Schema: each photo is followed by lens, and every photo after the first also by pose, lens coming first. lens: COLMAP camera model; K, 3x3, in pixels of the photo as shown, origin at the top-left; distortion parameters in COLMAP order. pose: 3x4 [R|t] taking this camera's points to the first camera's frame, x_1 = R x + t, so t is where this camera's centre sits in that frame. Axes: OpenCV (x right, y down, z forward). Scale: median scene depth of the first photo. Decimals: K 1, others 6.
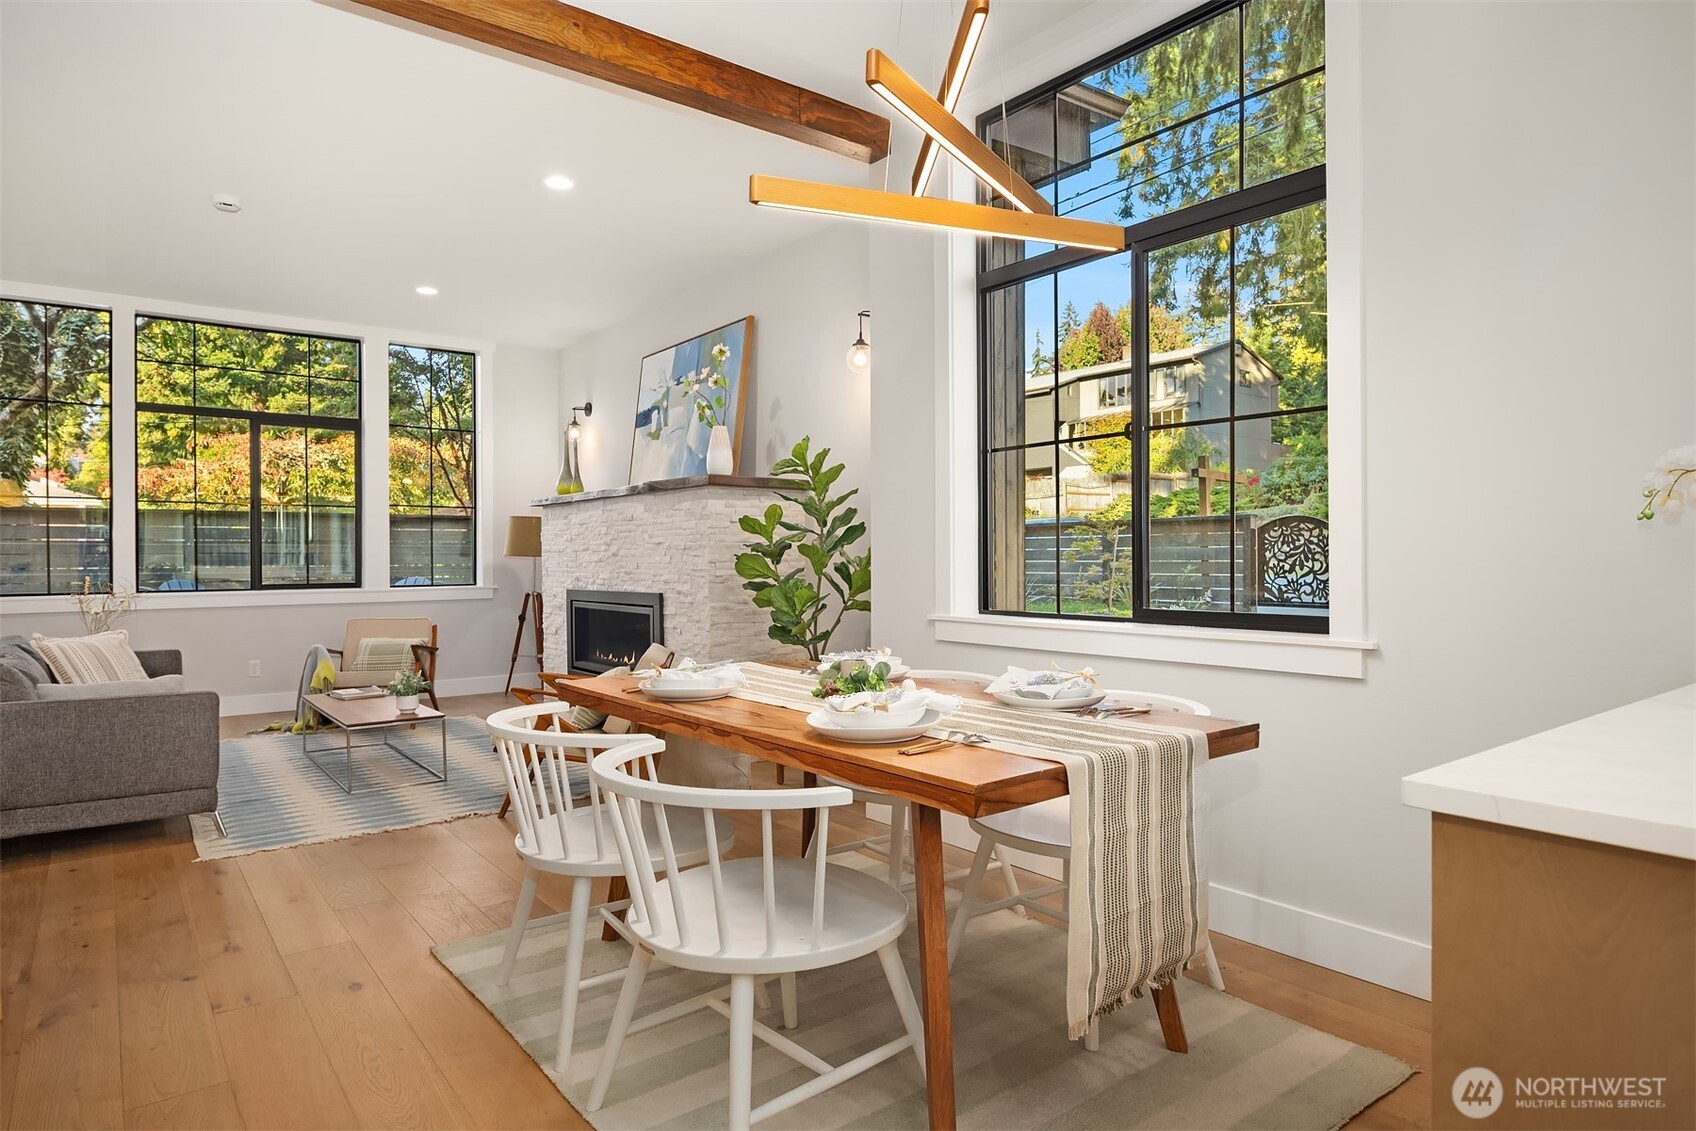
lens RADIAL K [[988.8, 0, 850.3], [0, 988.8, 571.3], [0, 0, 1]] dist [-0.020030, 0.000222]
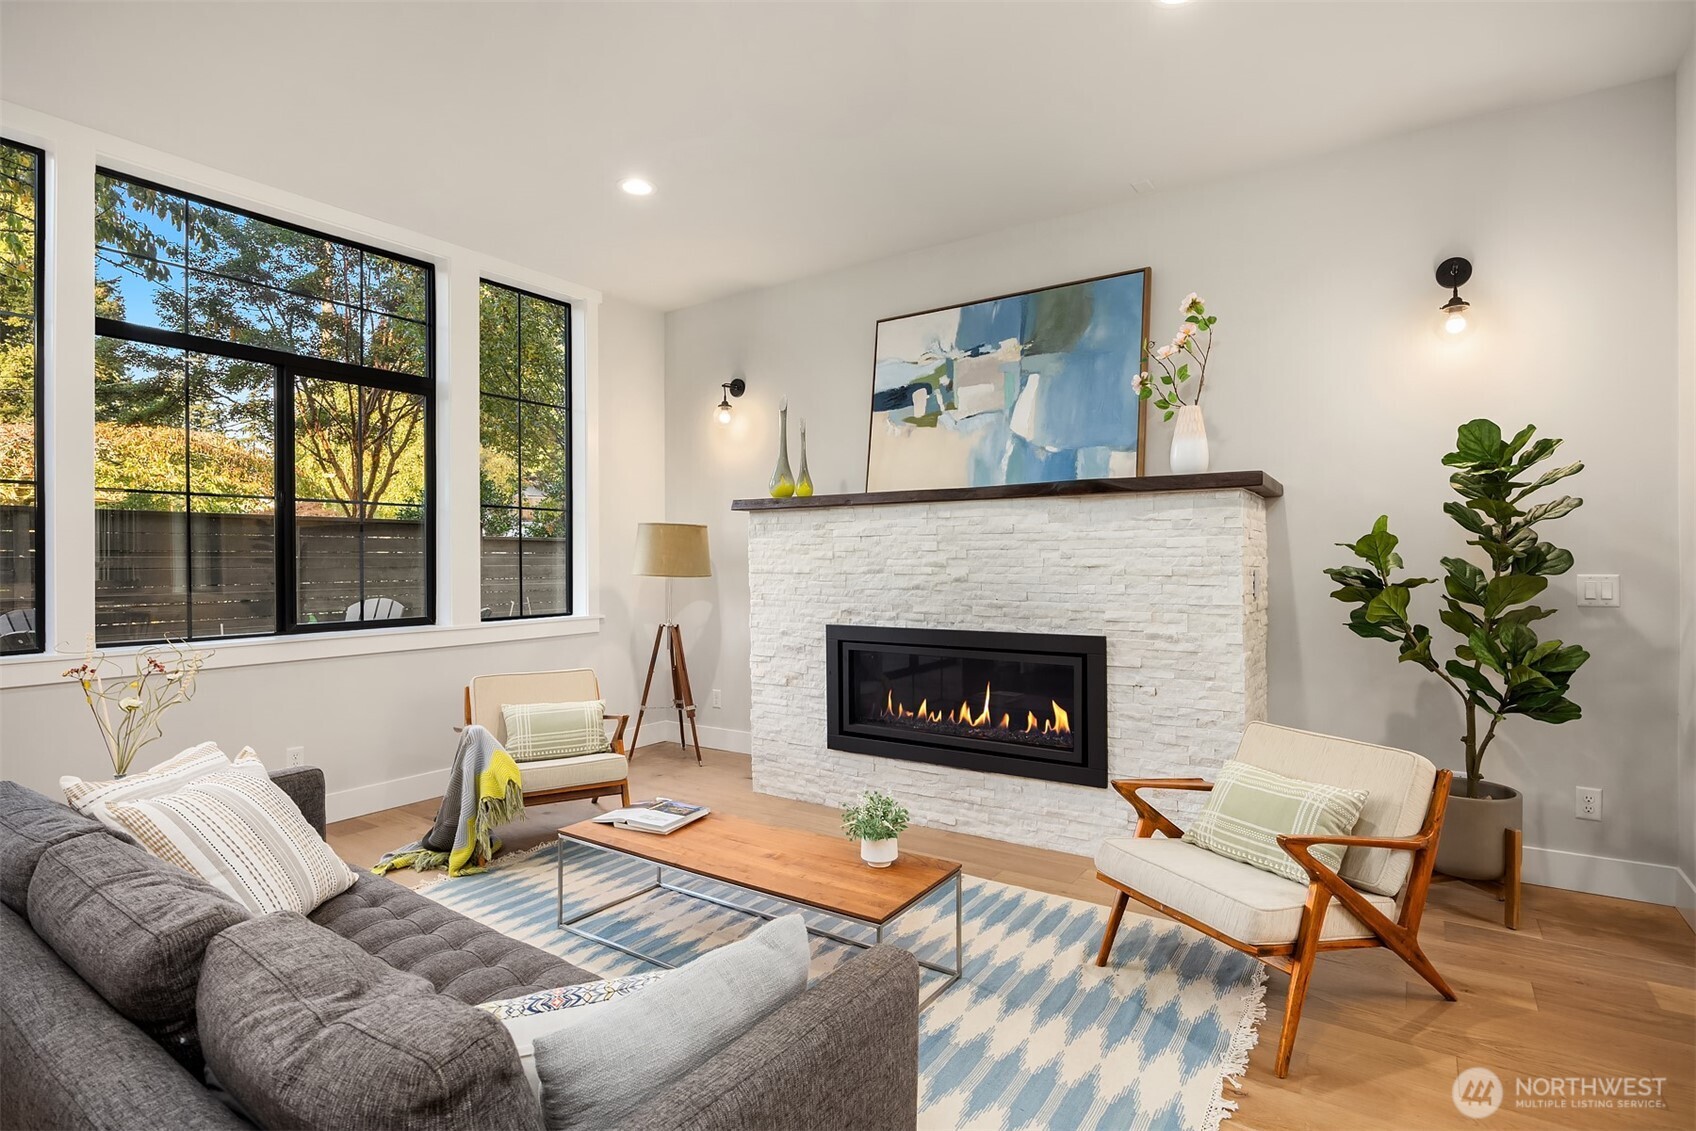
lens RADIAL K [[824.3, 0, 854.5], [0, 824.3, 568.2], [0, 0, 1]] dist [-0.017163, 0.000693]
pose [[0.946088, -0.006926, 0.323835, -0.452787], [0.006784, 0.999976, 0.001565, -0.024083], [-0.323838, 0.000716, 0.946112, 0.405405]]
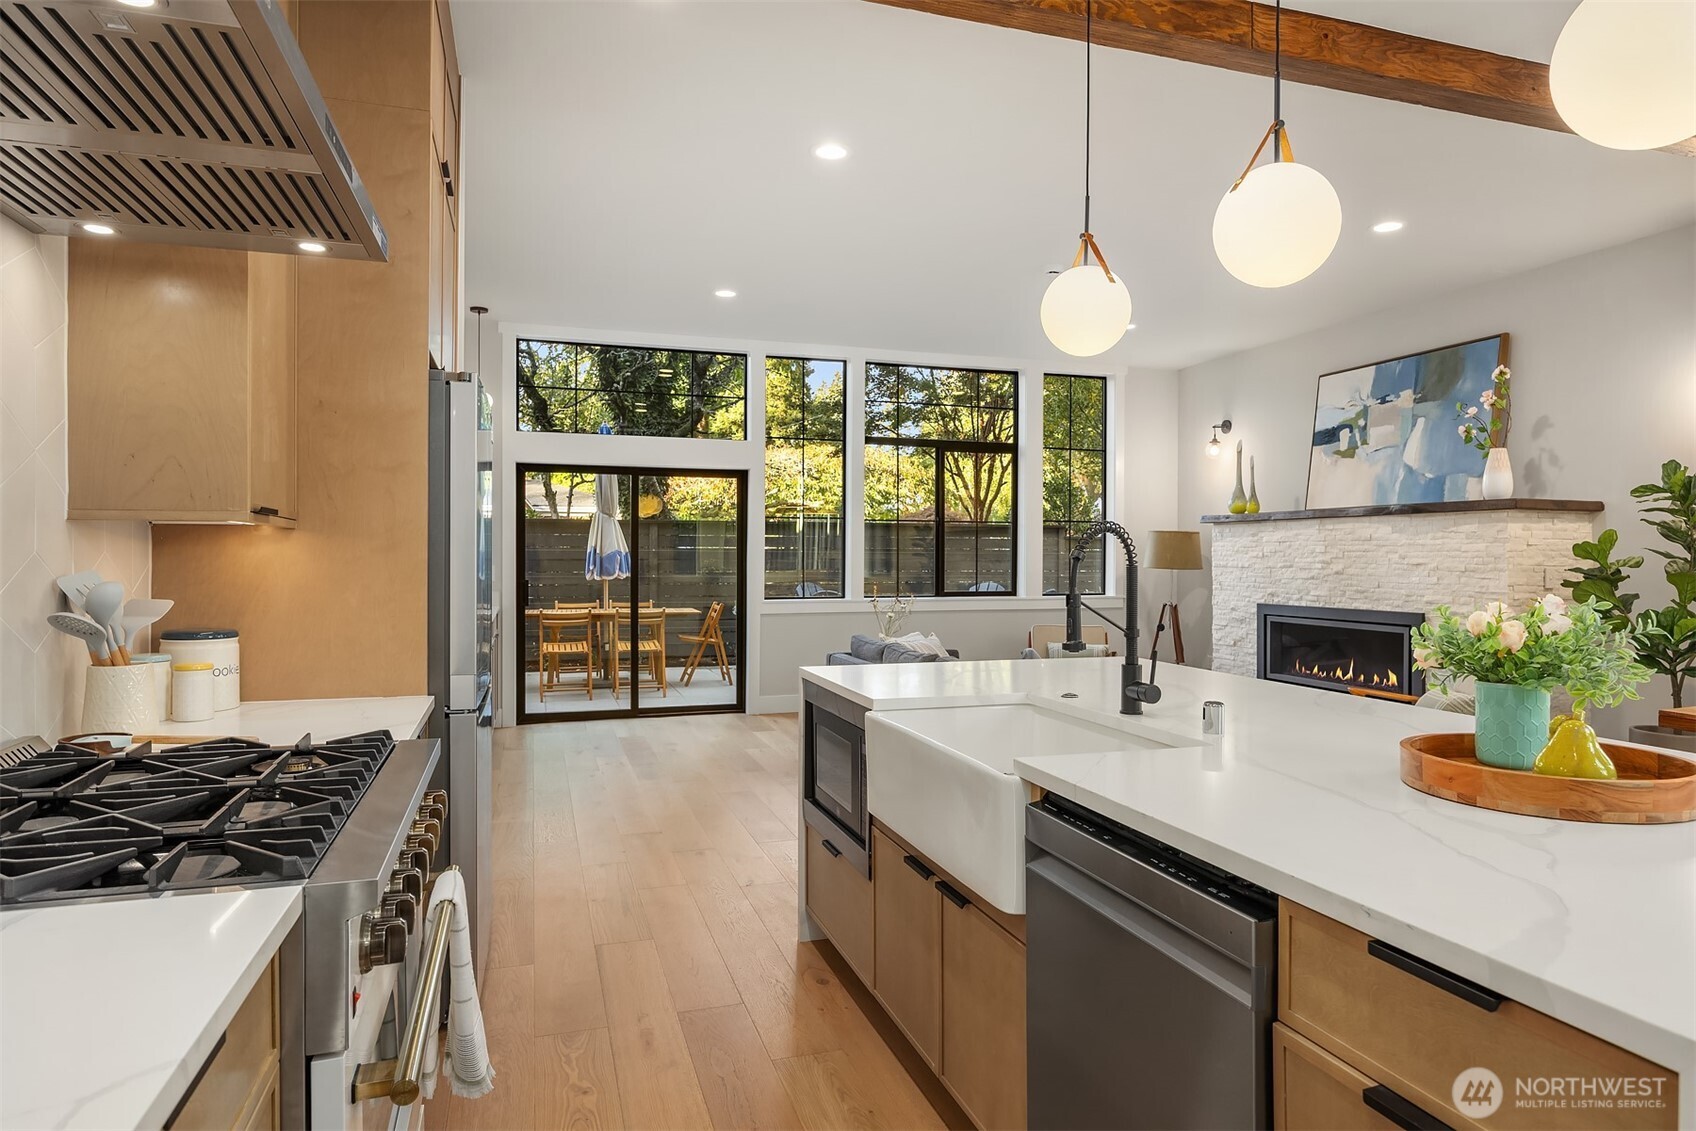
lens RADIAL K [[988.8, 0, 856.5], [0, 988.8, 573.7], [0, 0, 1]] dist [-0.020030, 0.000222]
pose [[0.943327, 0.008834, -0.331746, -0.332727], [-0.005648, 0.999928, 0.010569, -0.021592], [0.331815, -0.008096, 0.943310, -0.122312]]
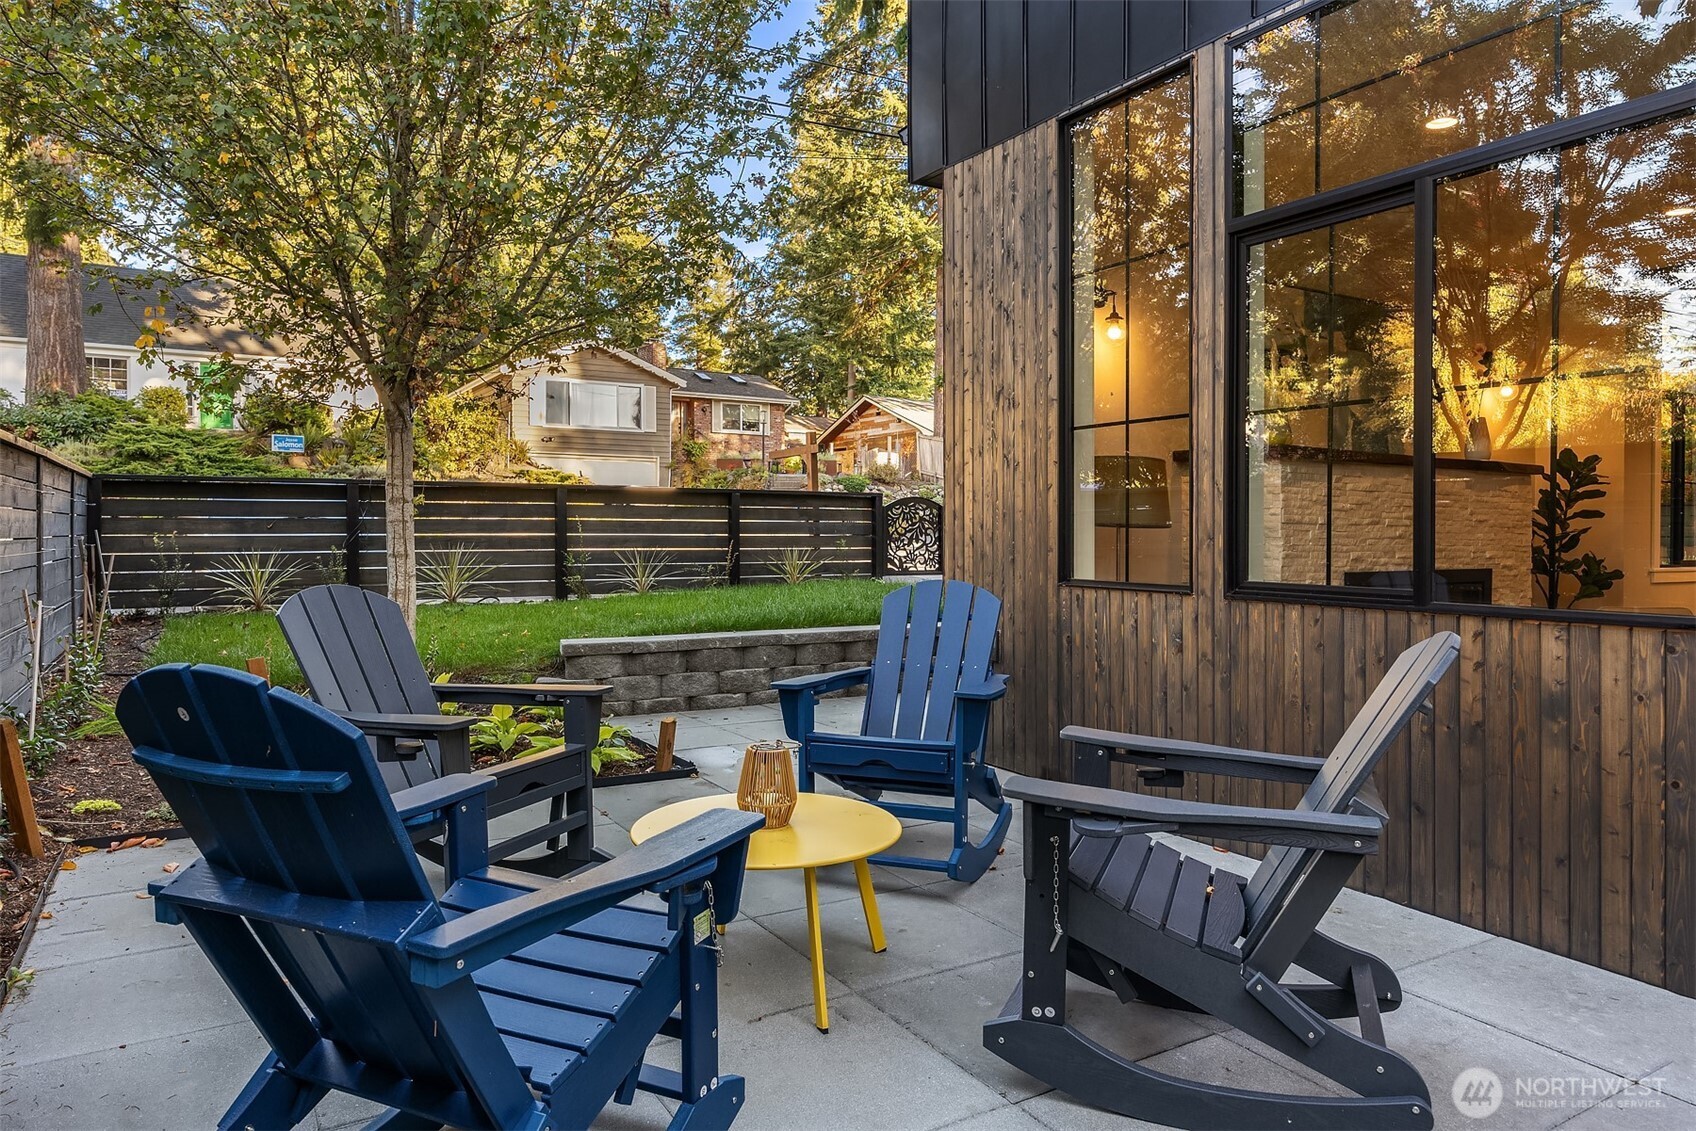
lens RADIAL K [[1104.5, 0, 849.9], [0, 1104.5, 555.8], [0, 0, 1]] dist [-0.005021, -0.000457]
pose [[0.112327, -0.015650, 0.993548, -1.165839], [0.002623, 0.999877, 0.015453, -0.009455], [-0.993668, 0.000870, 0.112355, 1.258986]]
